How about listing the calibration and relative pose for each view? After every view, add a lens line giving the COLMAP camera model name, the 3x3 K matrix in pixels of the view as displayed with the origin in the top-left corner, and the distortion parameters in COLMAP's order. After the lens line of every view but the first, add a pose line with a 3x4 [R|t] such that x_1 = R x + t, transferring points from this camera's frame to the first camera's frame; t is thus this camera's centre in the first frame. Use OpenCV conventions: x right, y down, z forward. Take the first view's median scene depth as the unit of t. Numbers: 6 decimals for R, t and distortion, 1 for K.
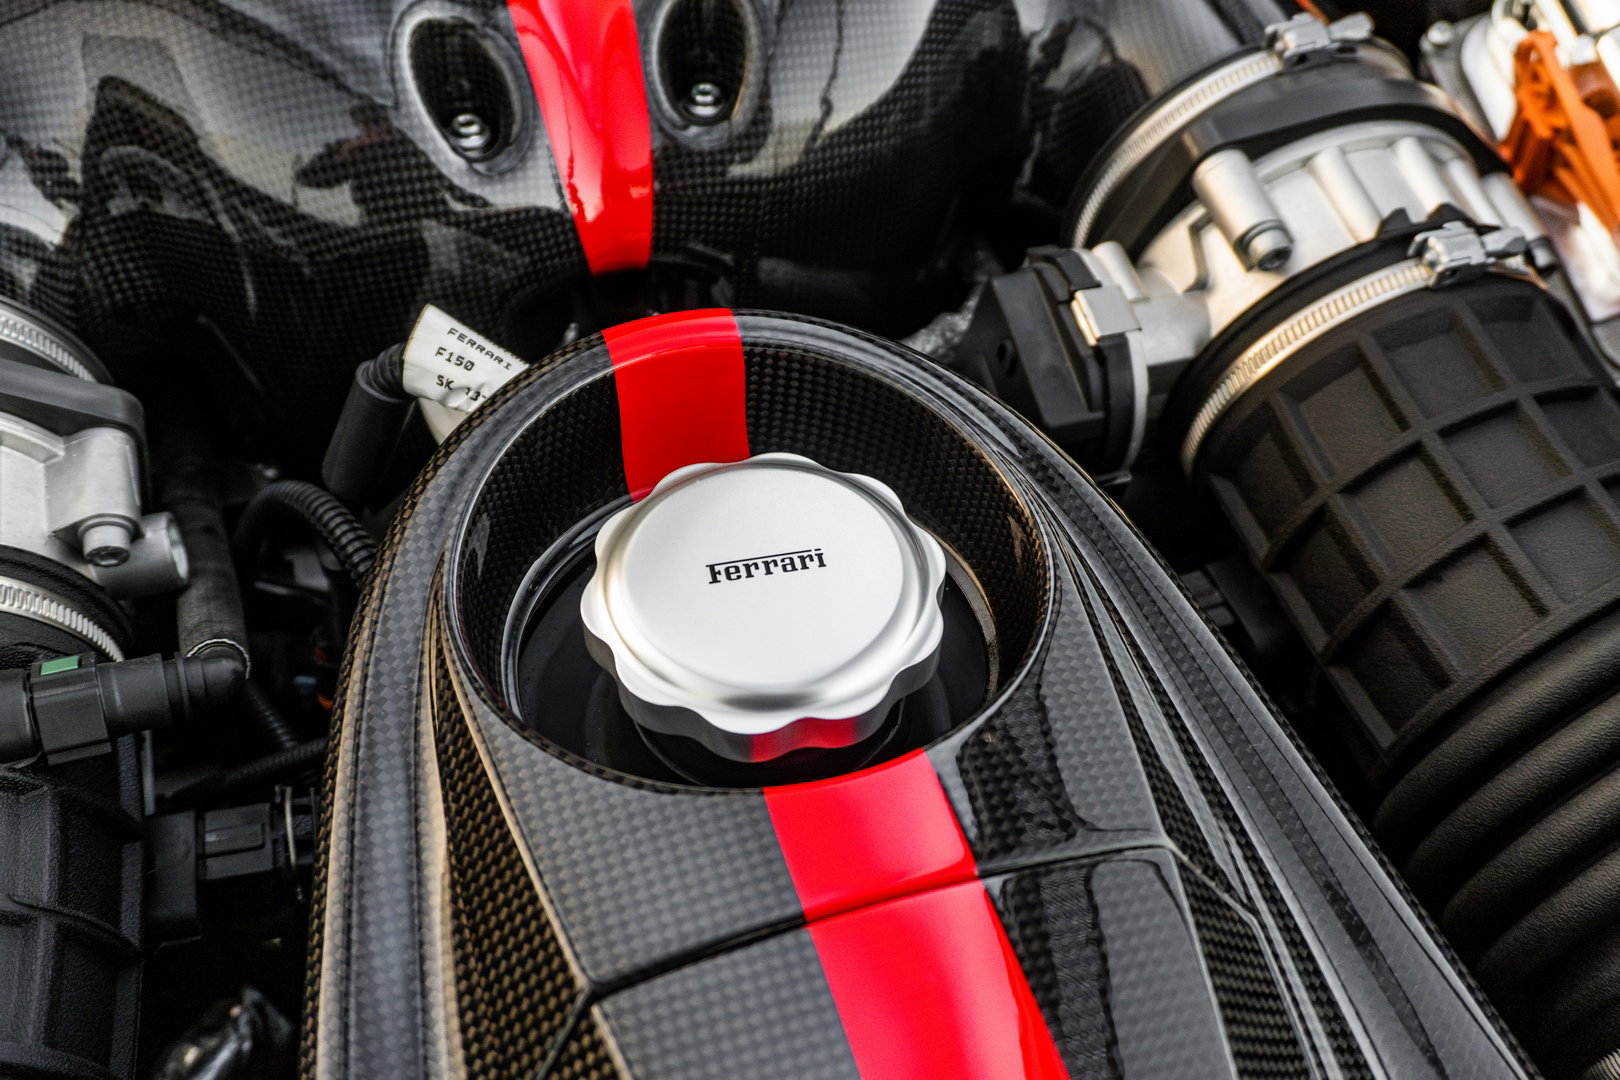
lens RADIAL K [[1618.5, 0, 810.0], [0, 1618.5, 540.0], [0, 0, 1]] dist [0.006953, -0.002670]
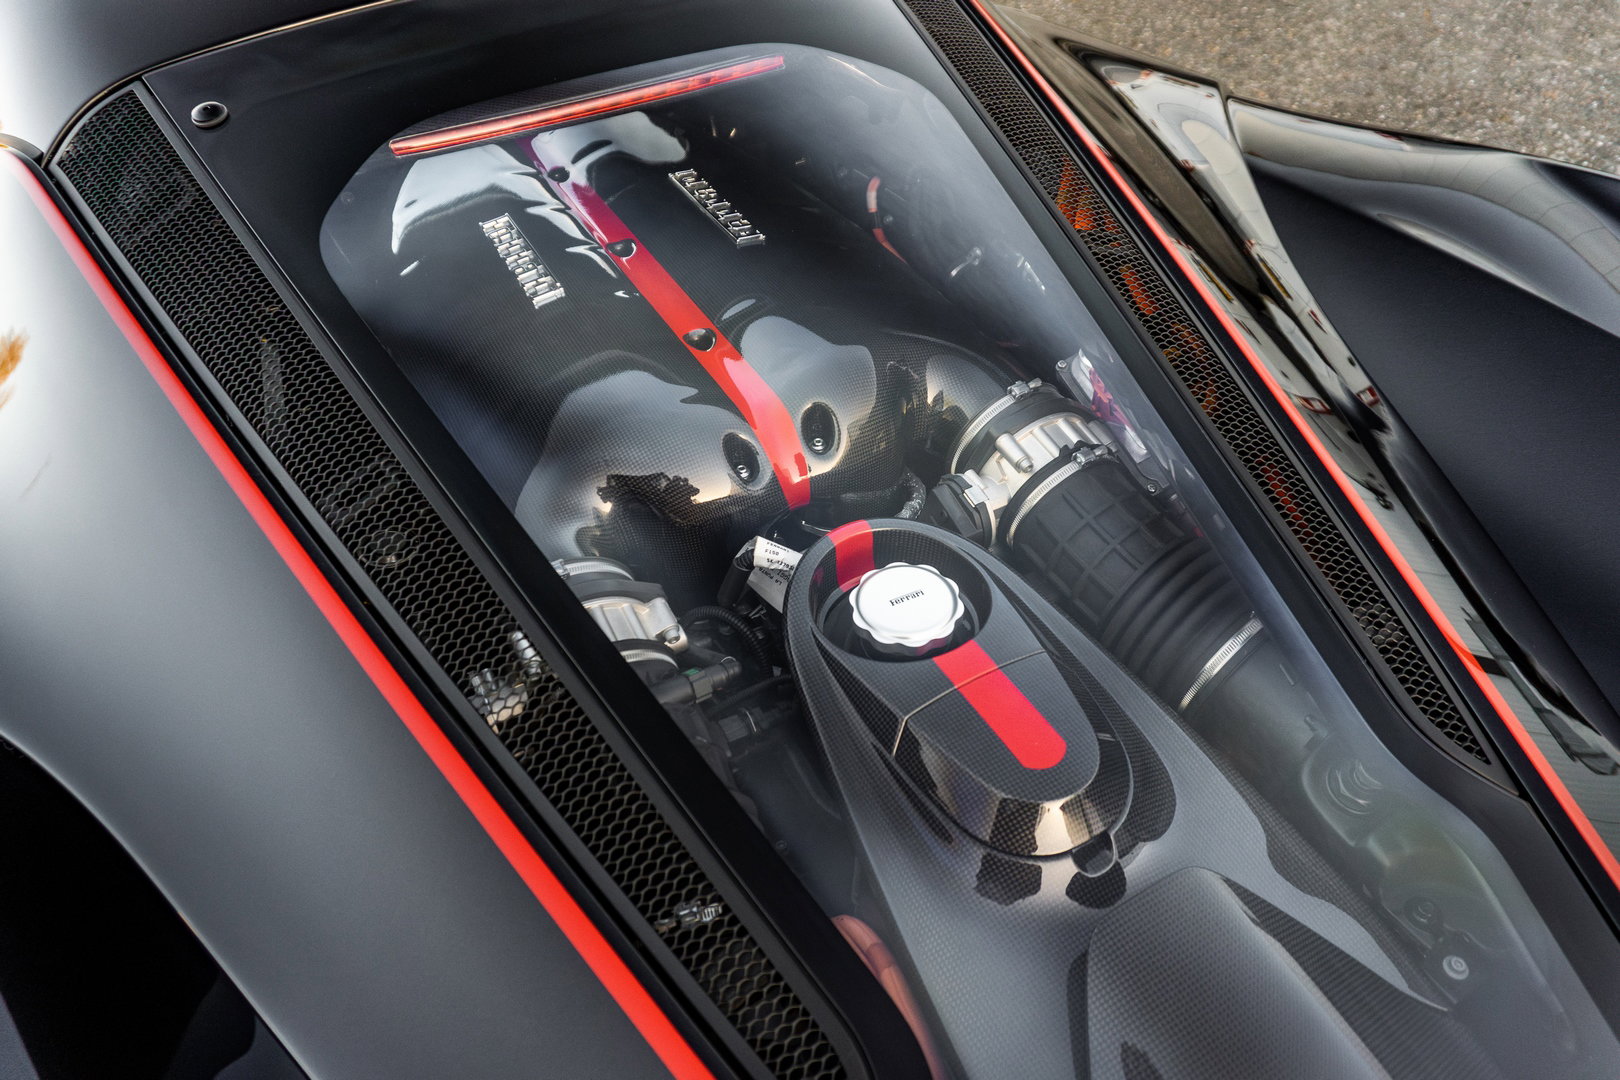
lens RADIAL K [[1116.7, 0, 810.0], [0, 1116.7, 540.0], [0, 0, 1]] dist [-0.002267, -0.000952]
pose [[0.976349, -0.179466, 0.120561, -0.364914], [0.186868, 0.980949, -0.053095, -0.012084], [-0.108735, 0.074368, 0.991285, -0.948055]]
